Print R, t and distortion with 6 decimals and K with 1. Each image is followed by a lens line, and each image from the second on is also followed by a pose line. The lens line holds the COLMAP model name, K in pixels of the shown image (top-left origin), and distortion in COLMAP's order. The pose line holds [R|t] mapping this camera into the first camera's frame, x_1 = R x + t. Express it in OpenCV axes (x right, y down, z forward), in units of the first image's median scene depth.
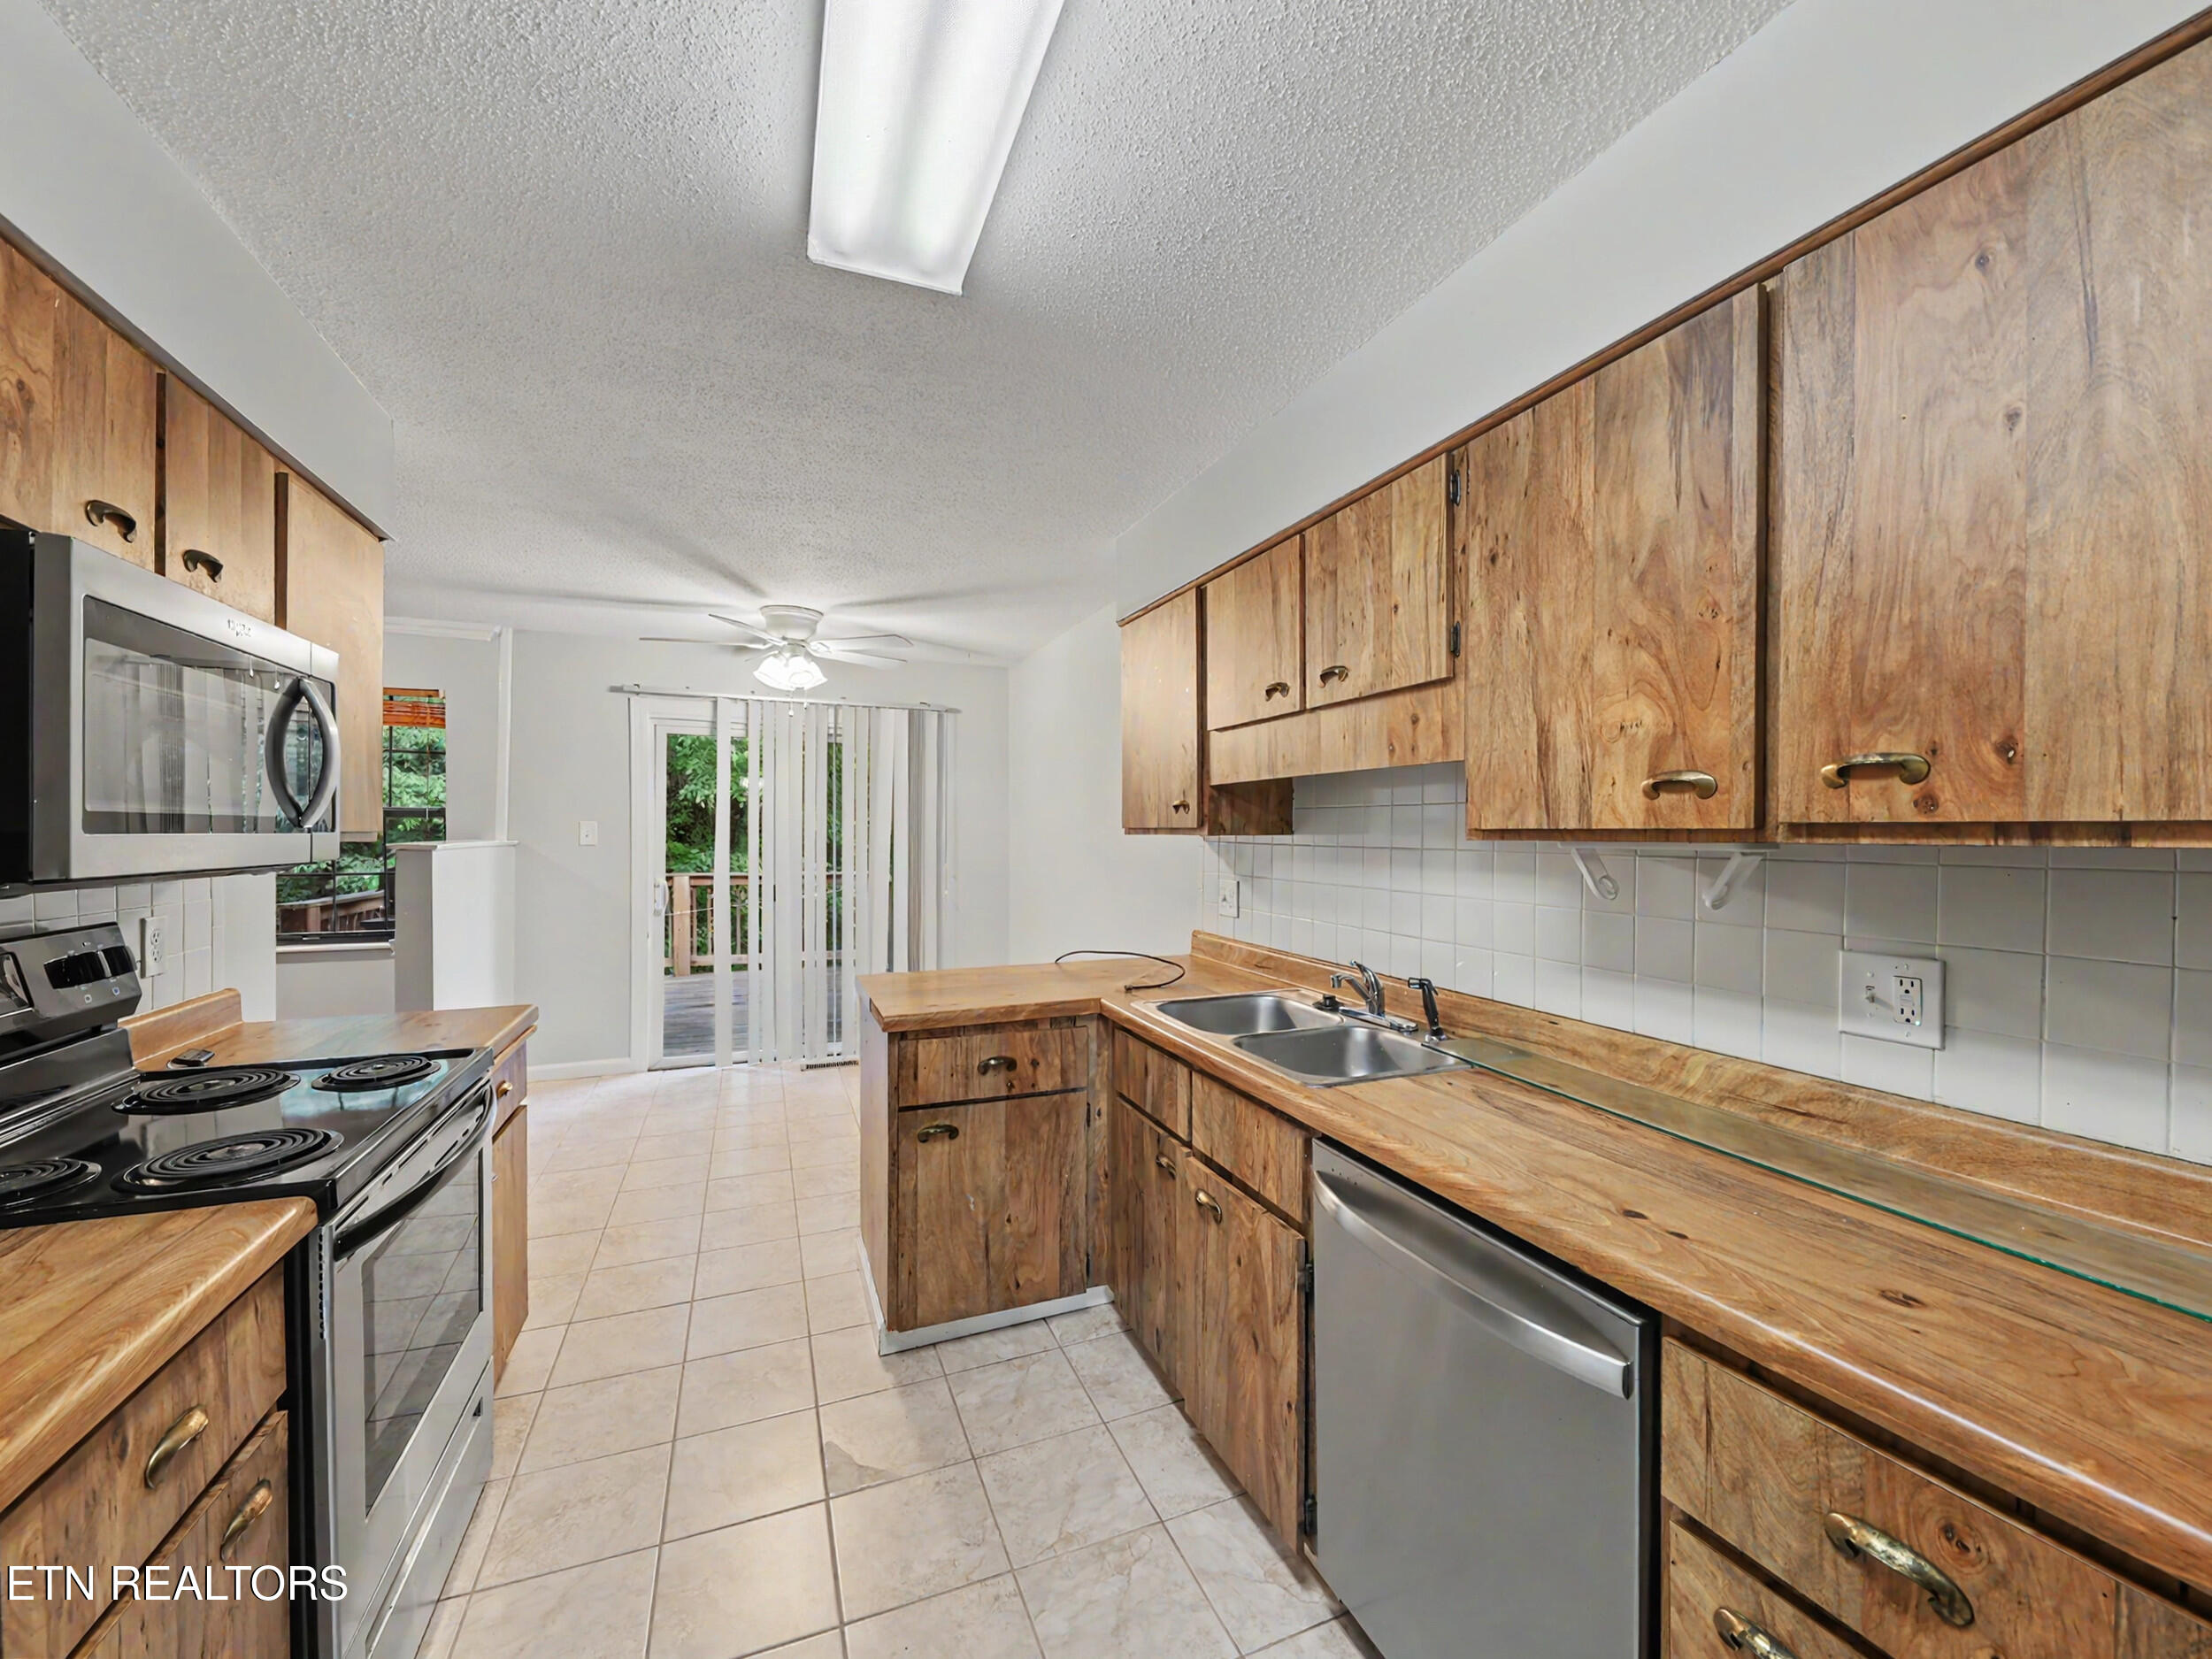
lens RADIAL K [[869.4, 0, 1099.4], [0, 869.4, 832.9], [0, 0, 1]] dist [0.015730, -0.009203]
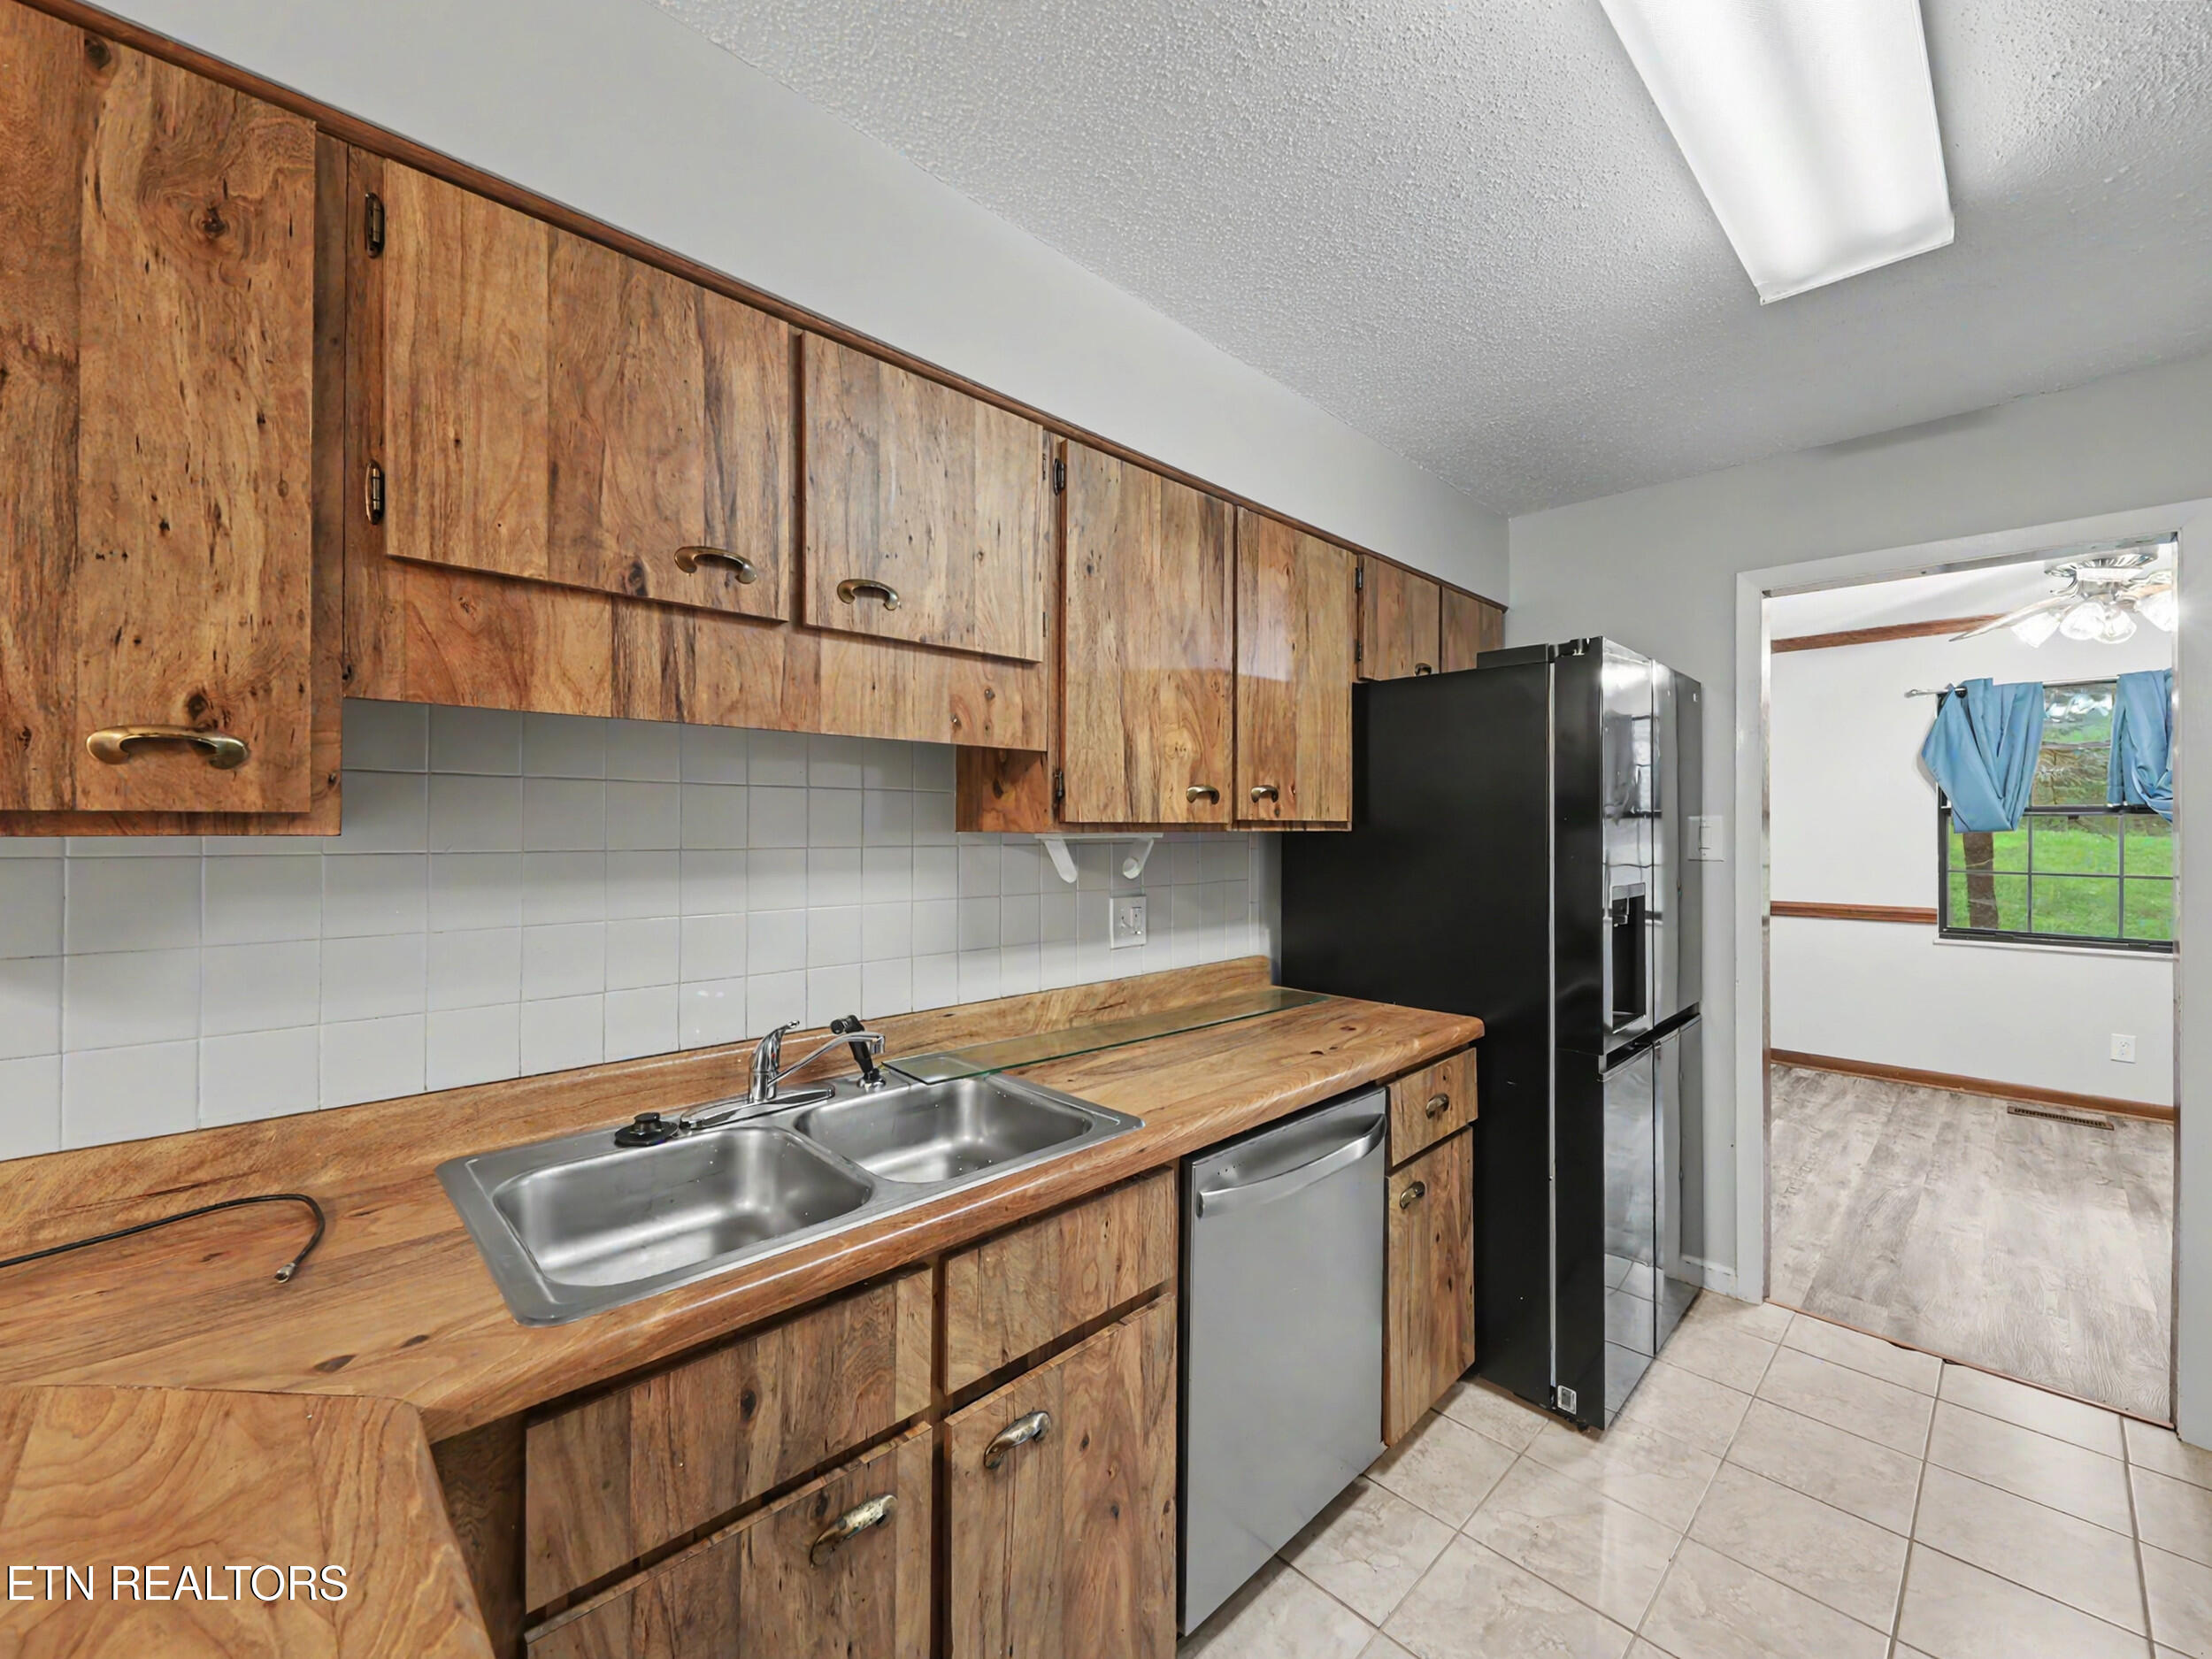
lens RADIAL K [[877.6, 0, 1108.1], [0, 877.6, 822.6], [0, 0, 1]] dist [0.008392, -0.007117]
pose [[-0.377080, -0.001179, 0.926180, -0.546797], [-0.001555, 0.999999, 0.000639, -0.004747], [-0.926179, -0.001199, -0.377082, 1.371404]]
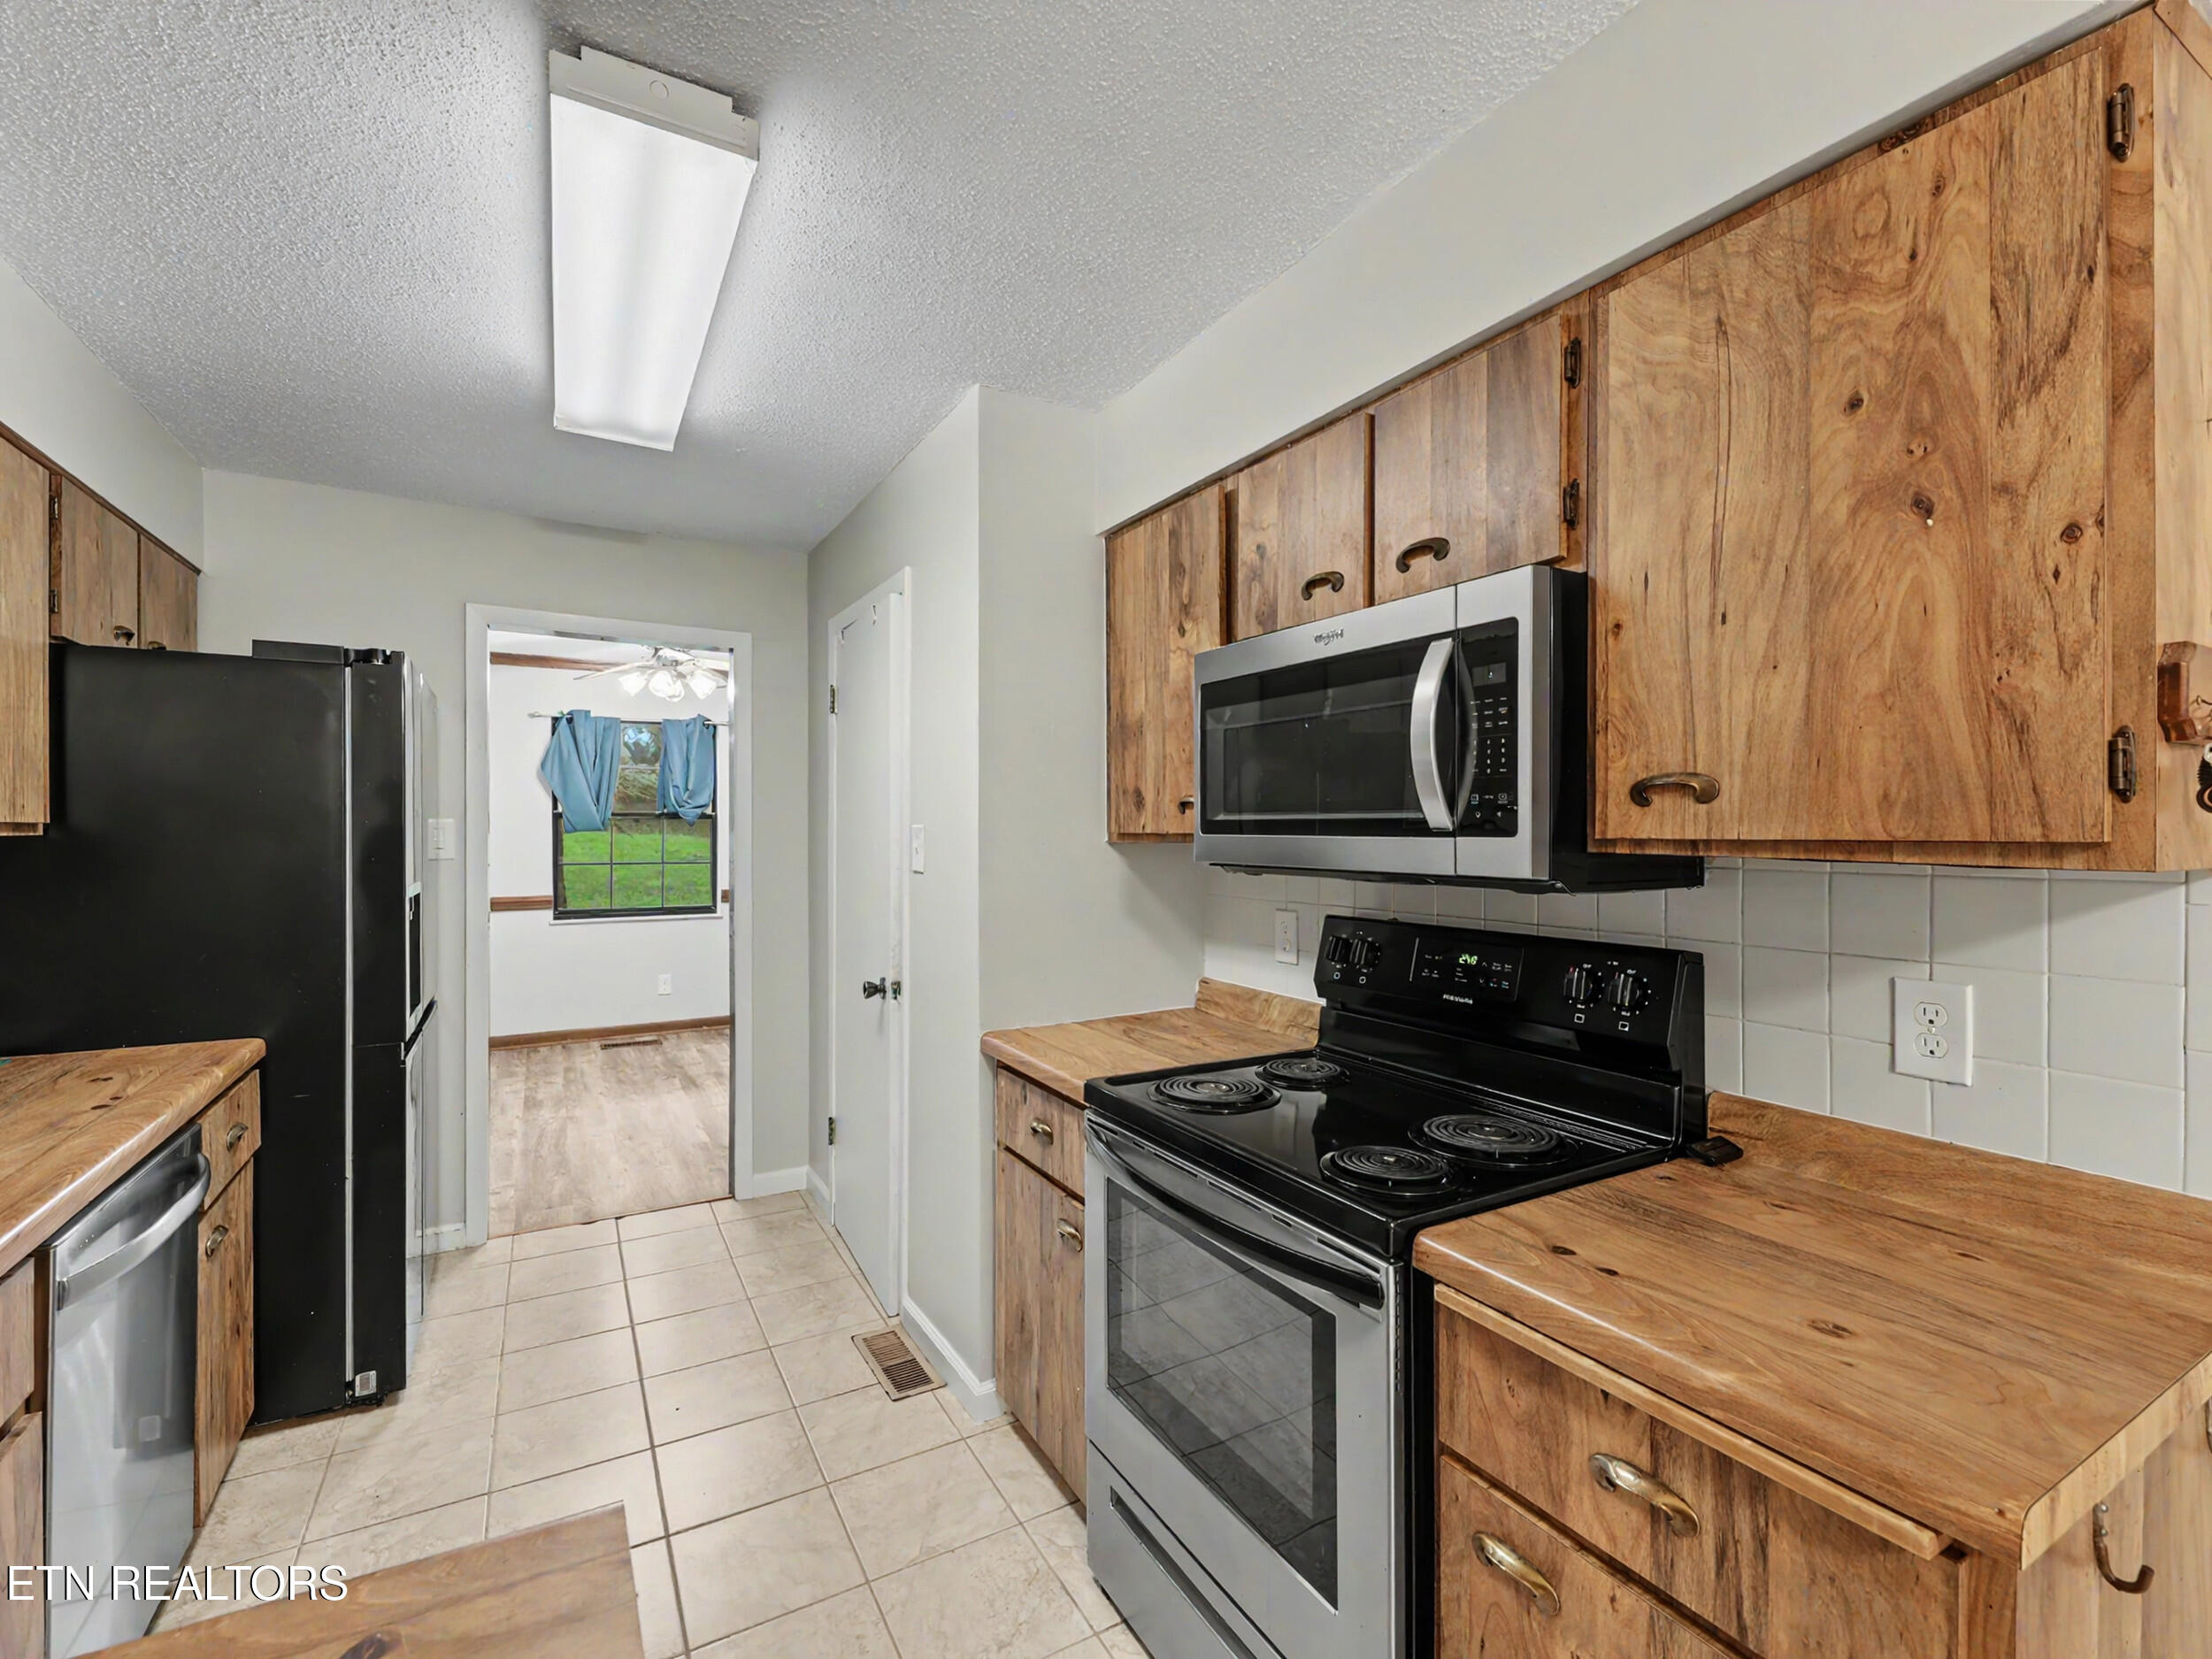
lens RADIAL K [[975.2, 0, 1099.9], [0, 975.2, 837.3], [0, 0, 1]] dist [-0.002427, -0.000156]
pose [[-0.989590, -0.004049, -0.143860, -0.491585], [-0.005613, 0.999929, 0.010468, -0.008751], [0.143808, 0.011167, -0.989543, 1.867288]]
